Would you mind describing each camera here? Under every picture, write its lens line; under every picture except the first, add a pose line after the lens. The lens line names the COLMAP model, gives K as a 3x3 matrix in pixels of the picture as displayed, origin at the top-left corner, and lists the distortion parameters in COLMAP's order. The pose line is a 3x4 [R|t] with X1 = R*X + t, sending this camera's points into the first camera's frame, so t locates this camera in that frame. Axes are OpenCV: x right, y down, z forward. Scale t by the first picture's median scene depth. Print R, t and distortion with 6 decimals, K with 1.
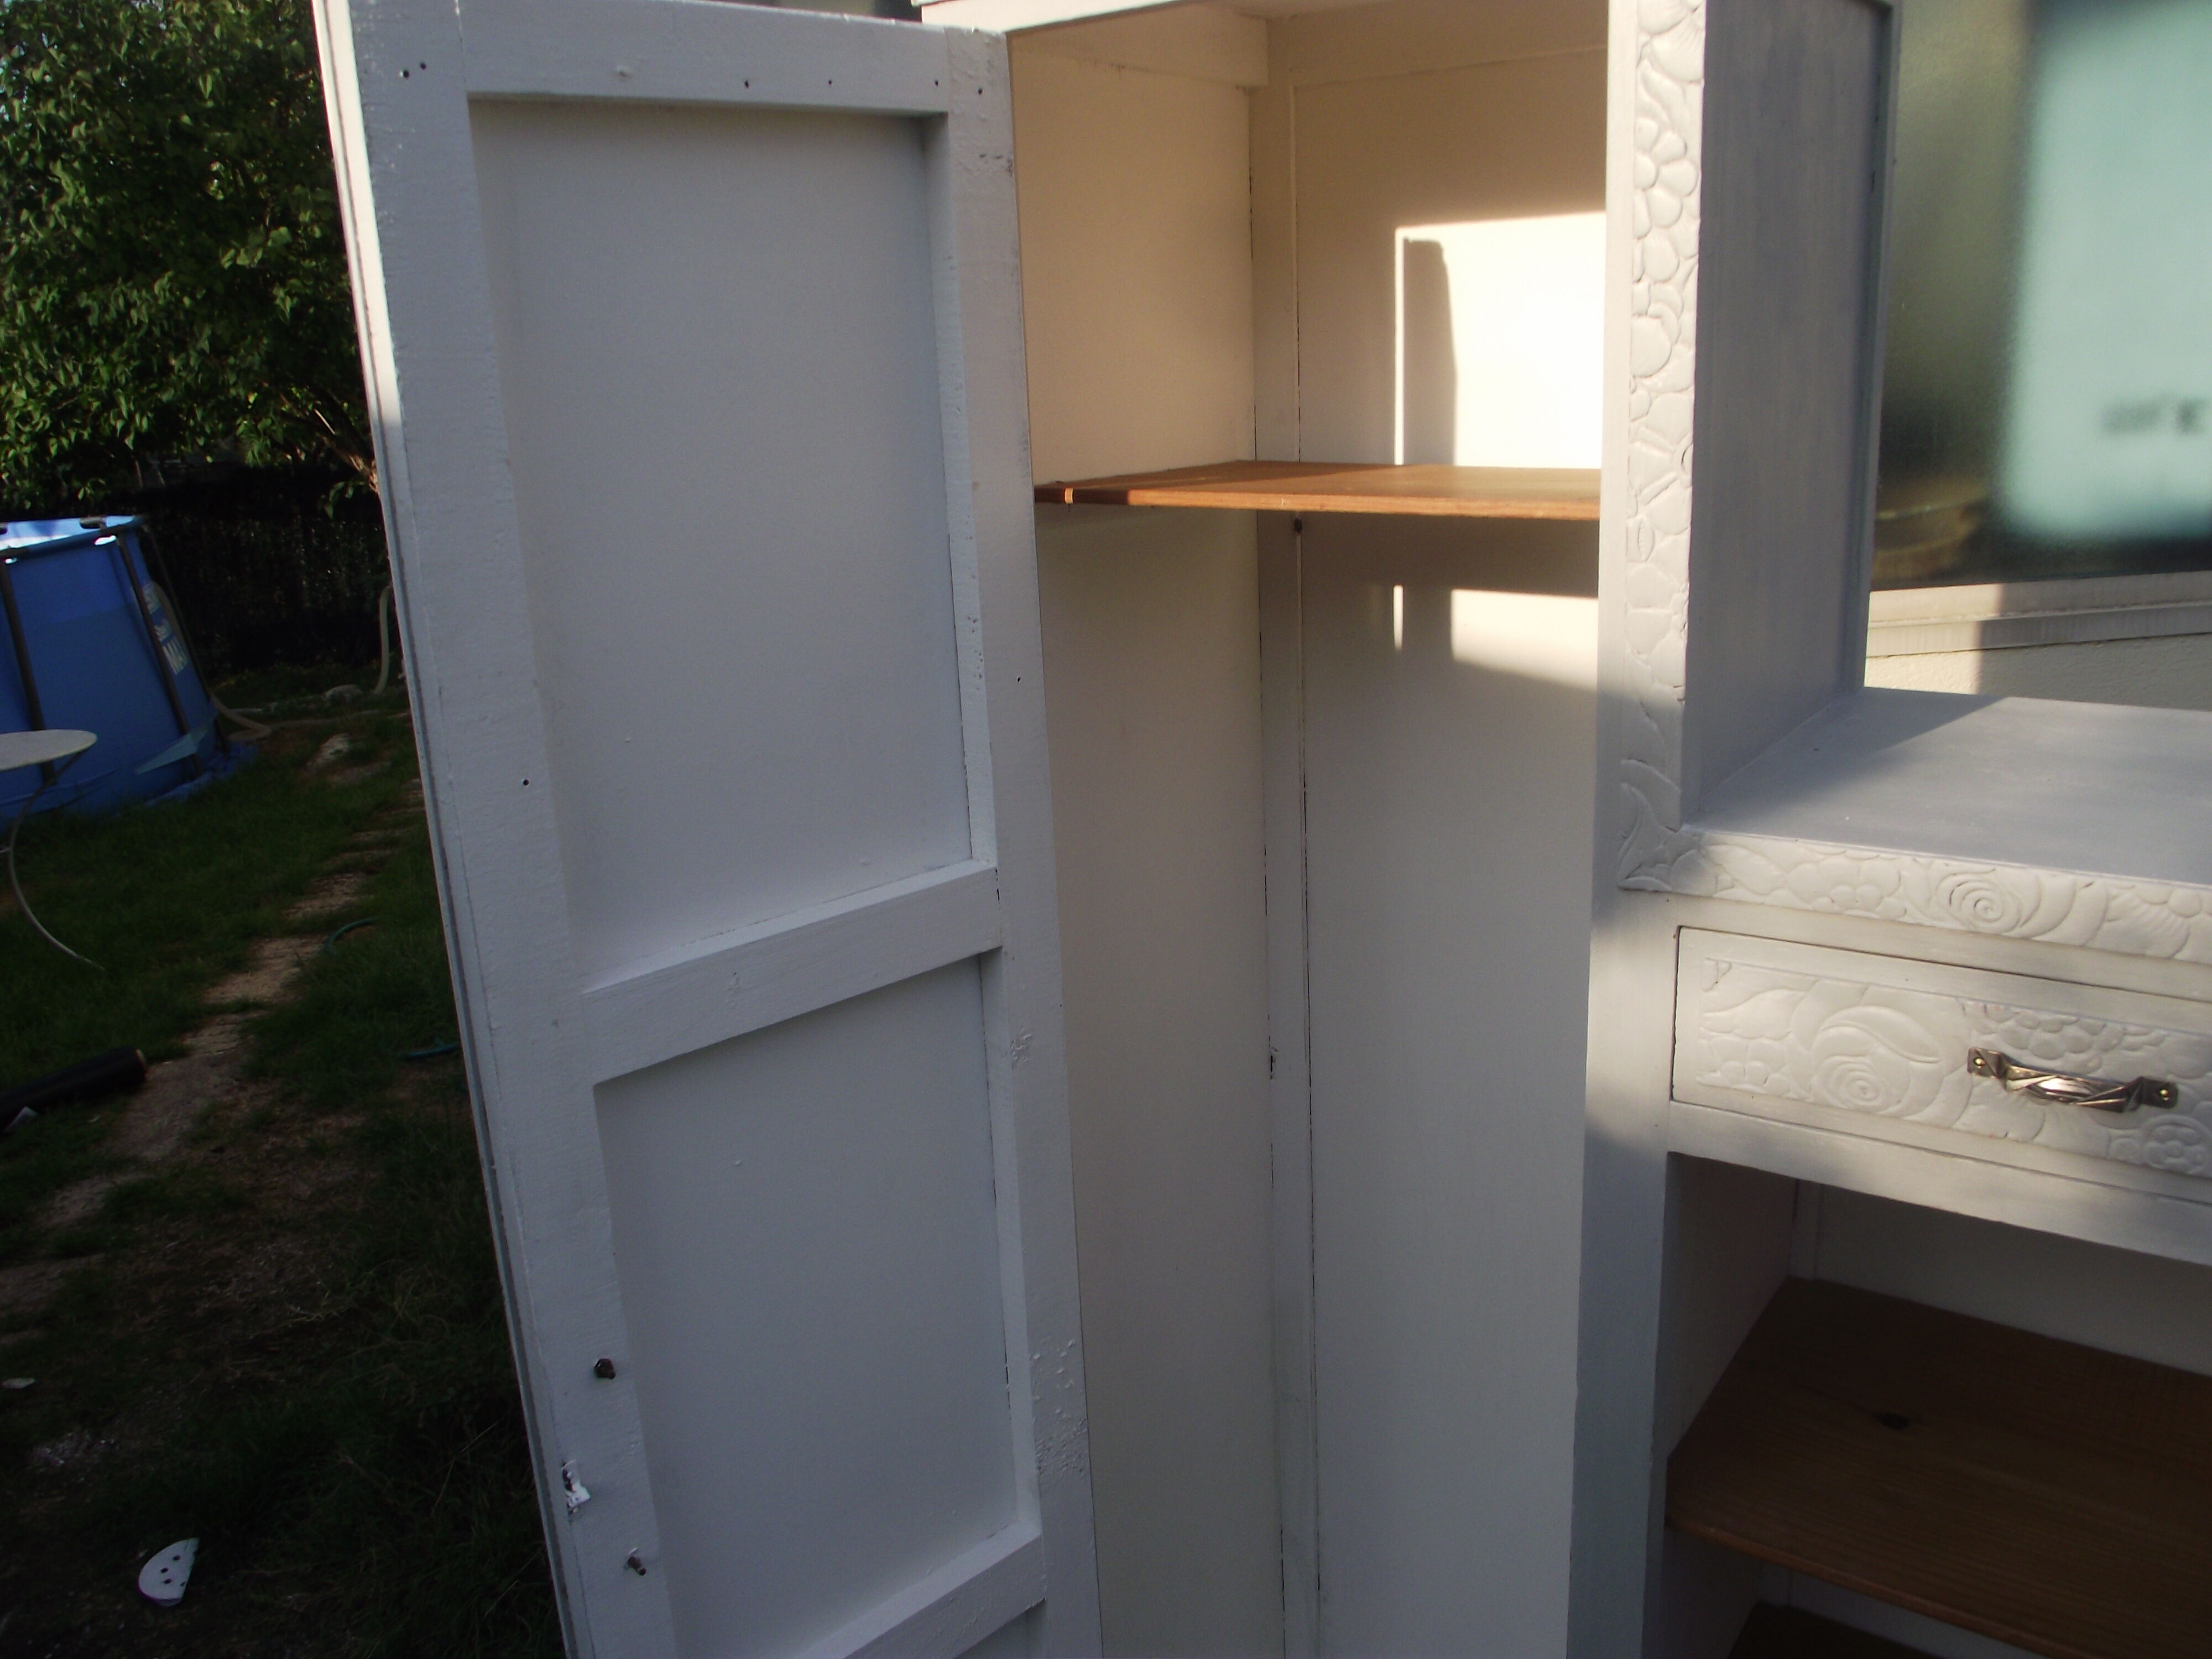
lens RADIAL K [[1761.7, 0, 1111.6], [0, 1761.7, 812.2], [0, 0, 1]] dist [-0.060134, 0.021095]
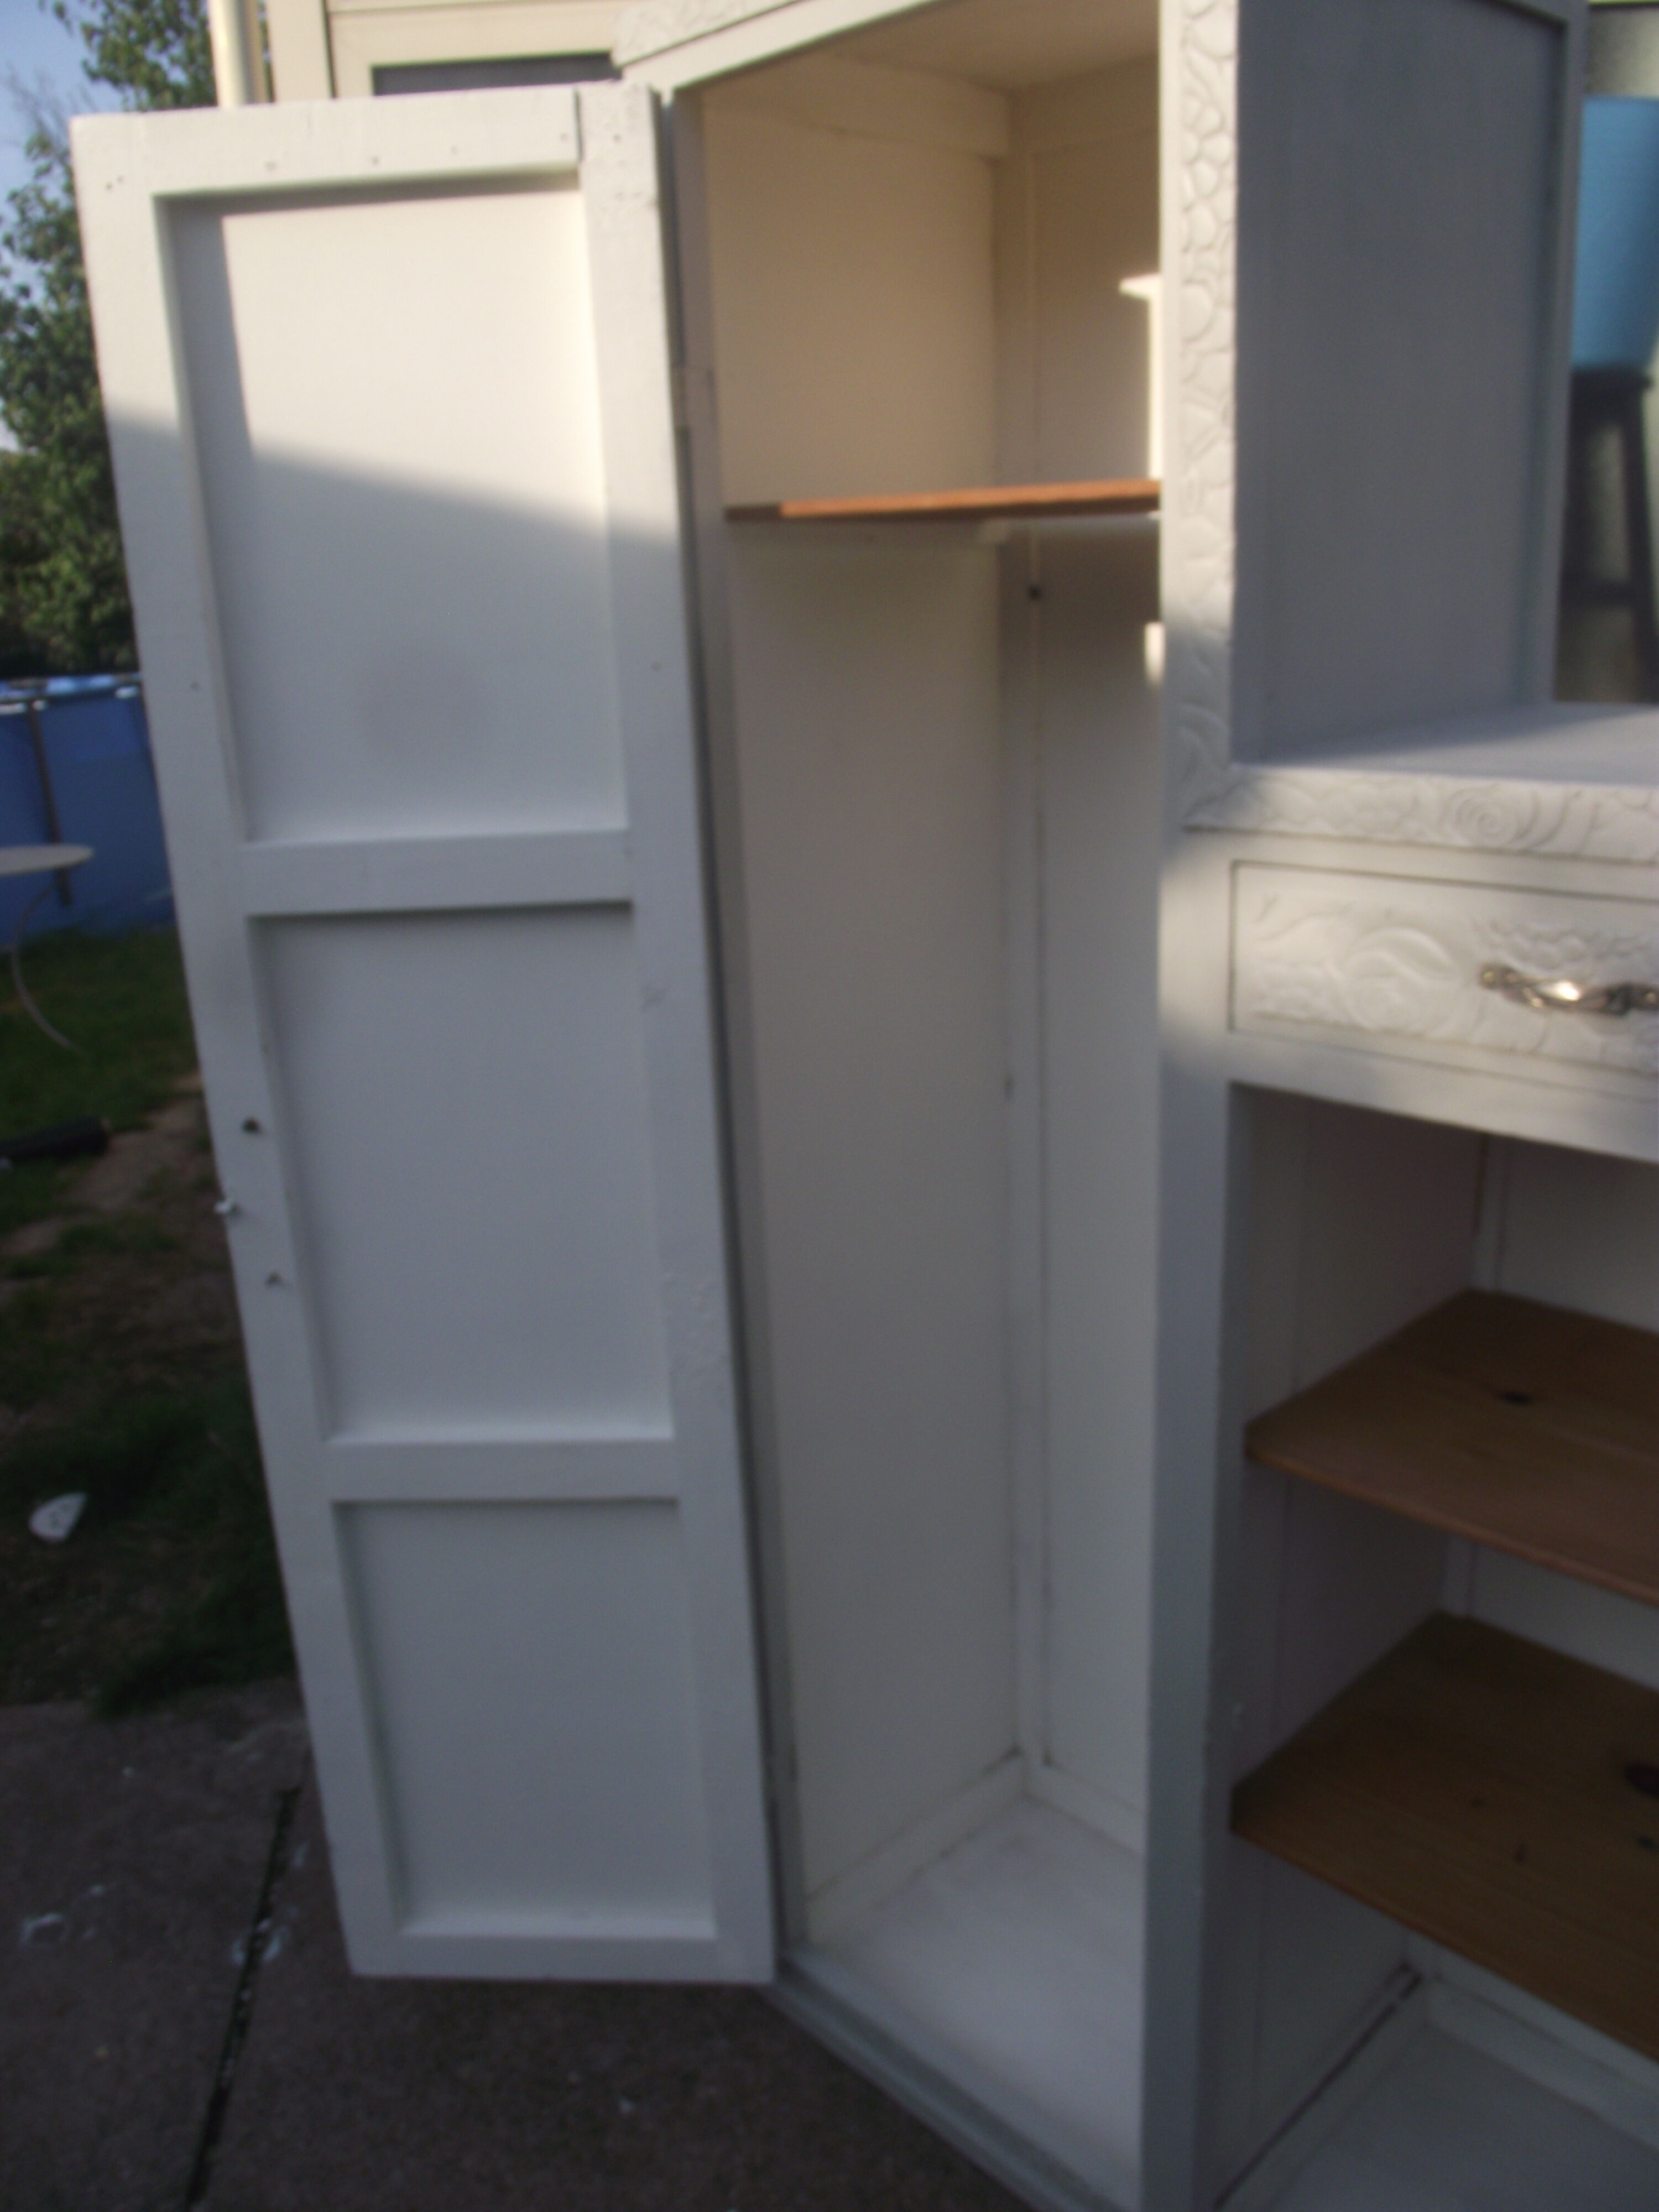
lens RADIAL K [[1761.7, 0, 802.3], [0, 1761.7, 1014.2], [0, 0, 1]] dist [-0.060134, 0.021095]
pose [[0.984501, 0.029276, -0.172916, 0.199095], [-0.027495, 0.999541, 0.012689, 0.119215], [0.173208, -0.007738, 0.984855, -0.078521]]
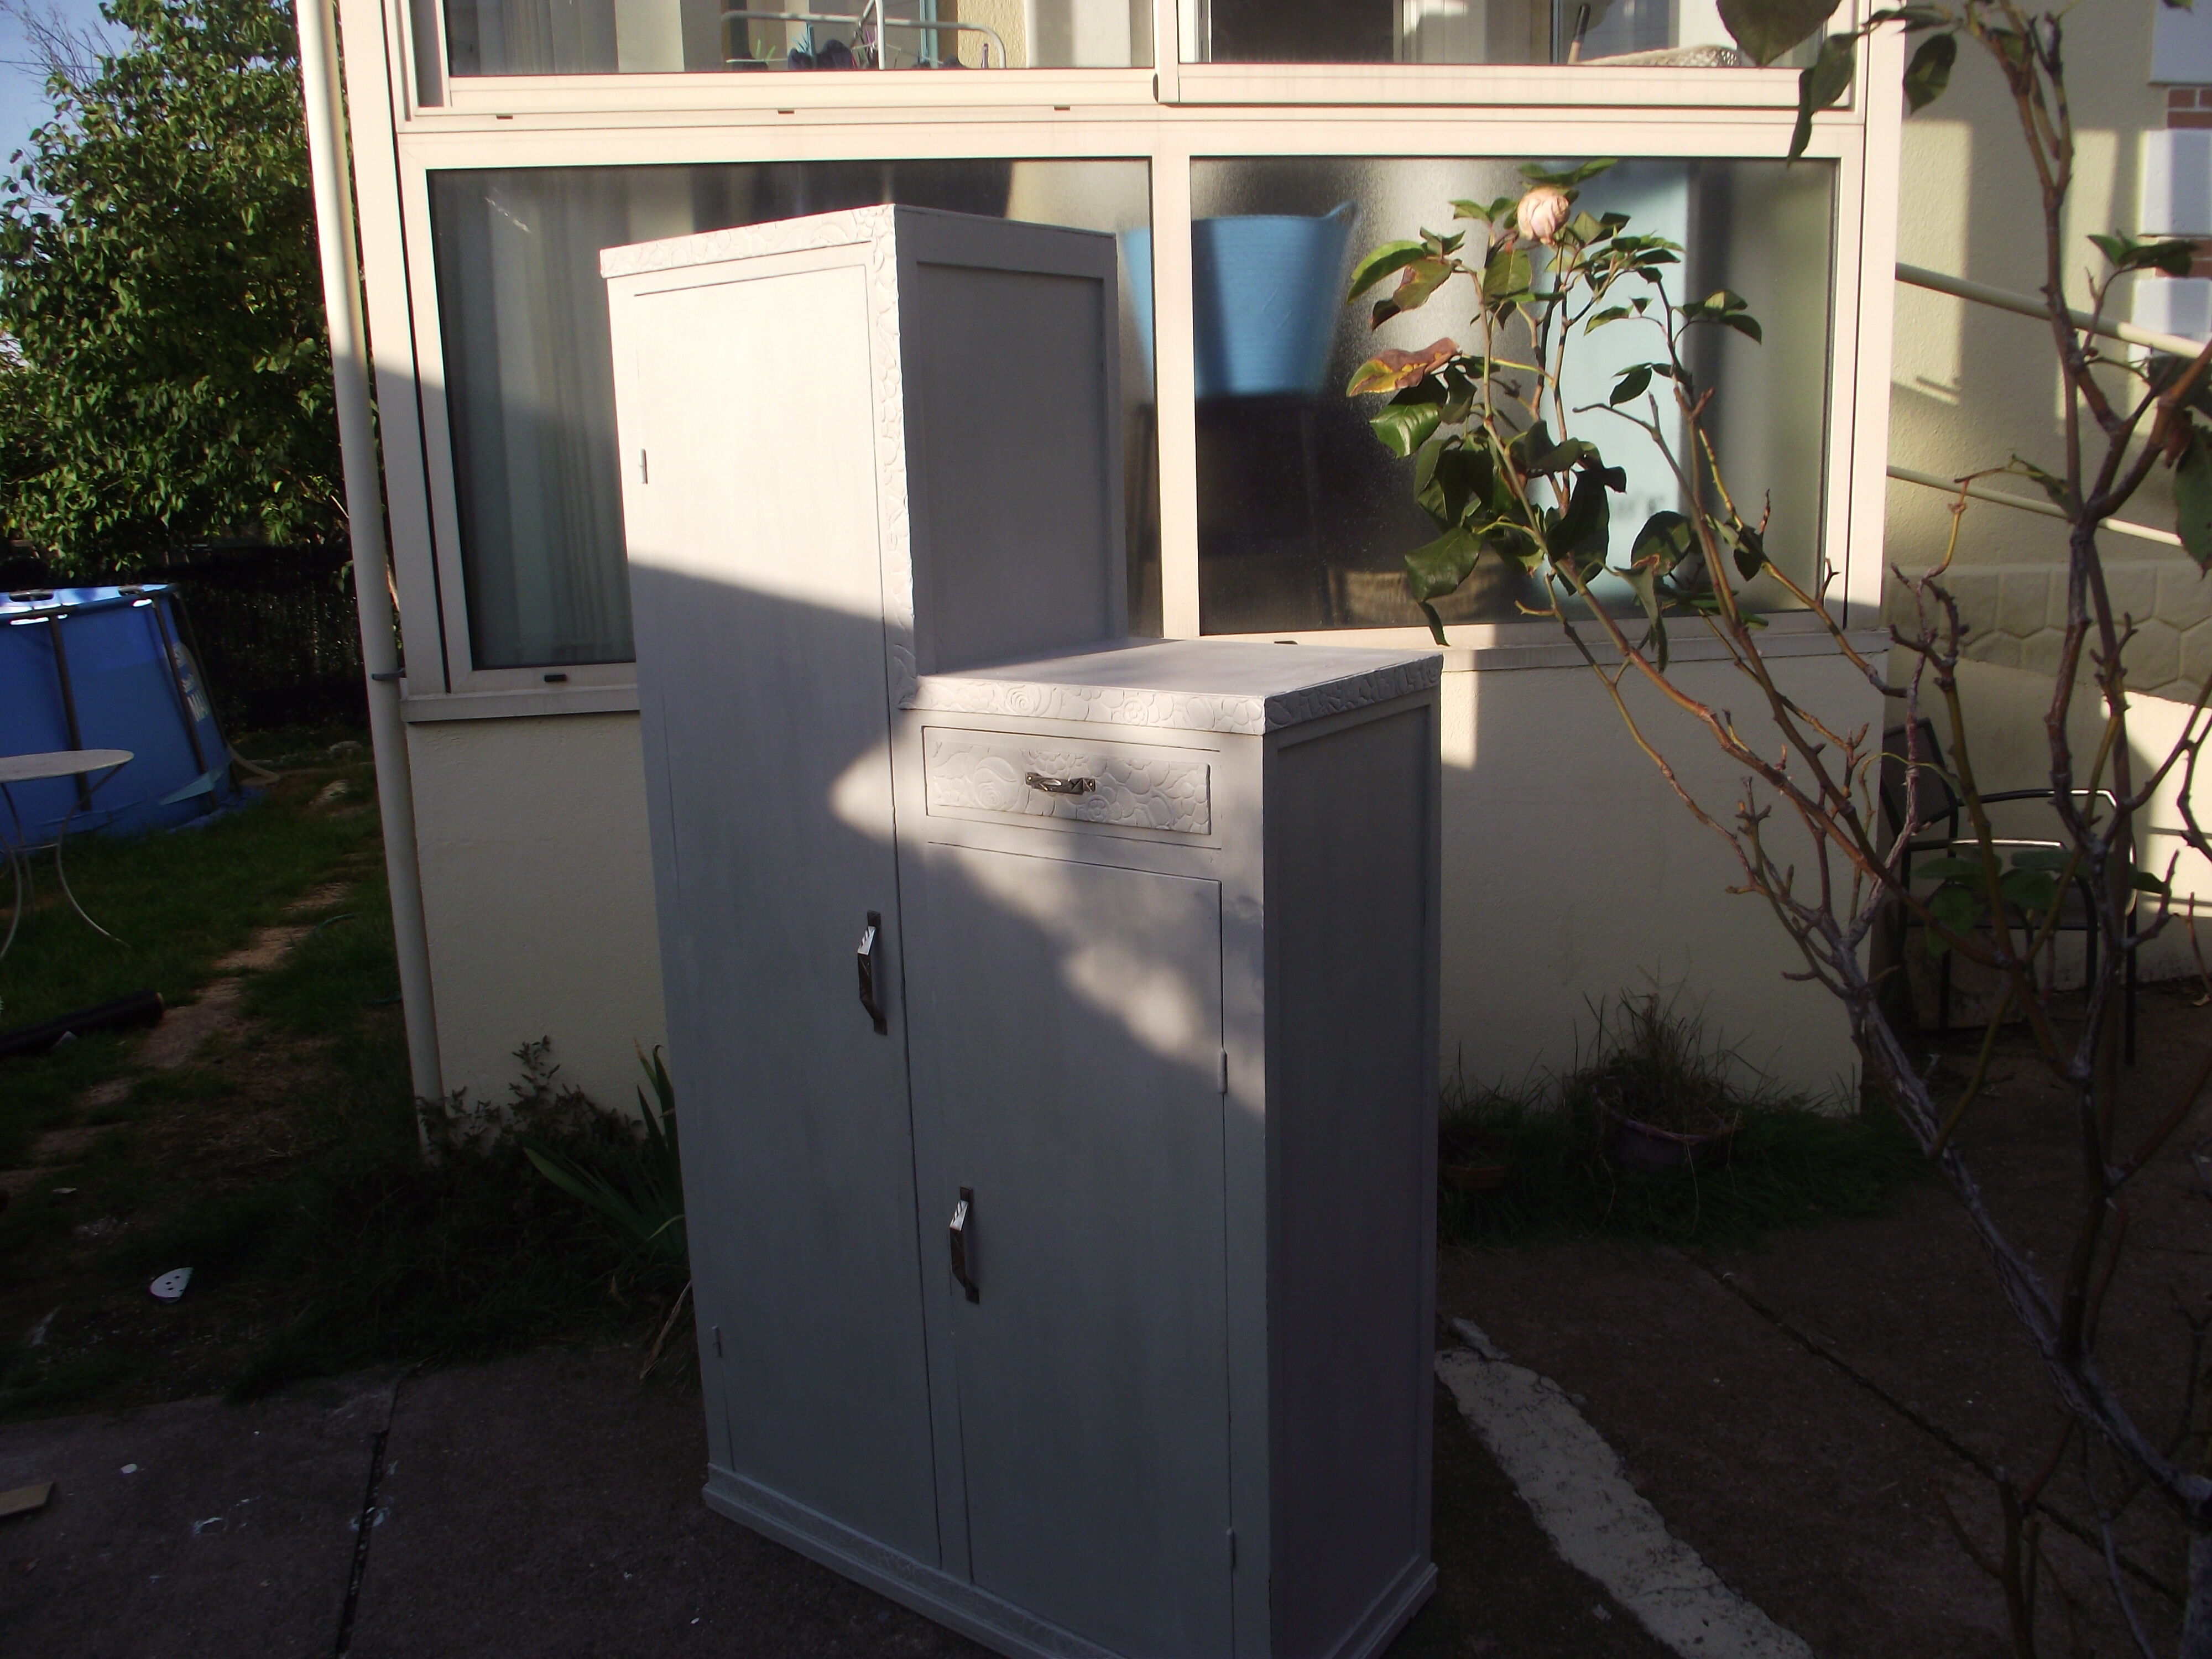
lens RADIAL K [[1761.7, 0, 1114.2], [0, 1761.7, 807.4], [0, 0, 1]] dist [-0.060134, 0.021095]
pose [[0.999840, 0.017329, -0.004491, 0.445541], [-0.017568, 0.998024, -0.060323, 0.224100], [0.003437, 0.060392, 0.998169, -0.863179]]
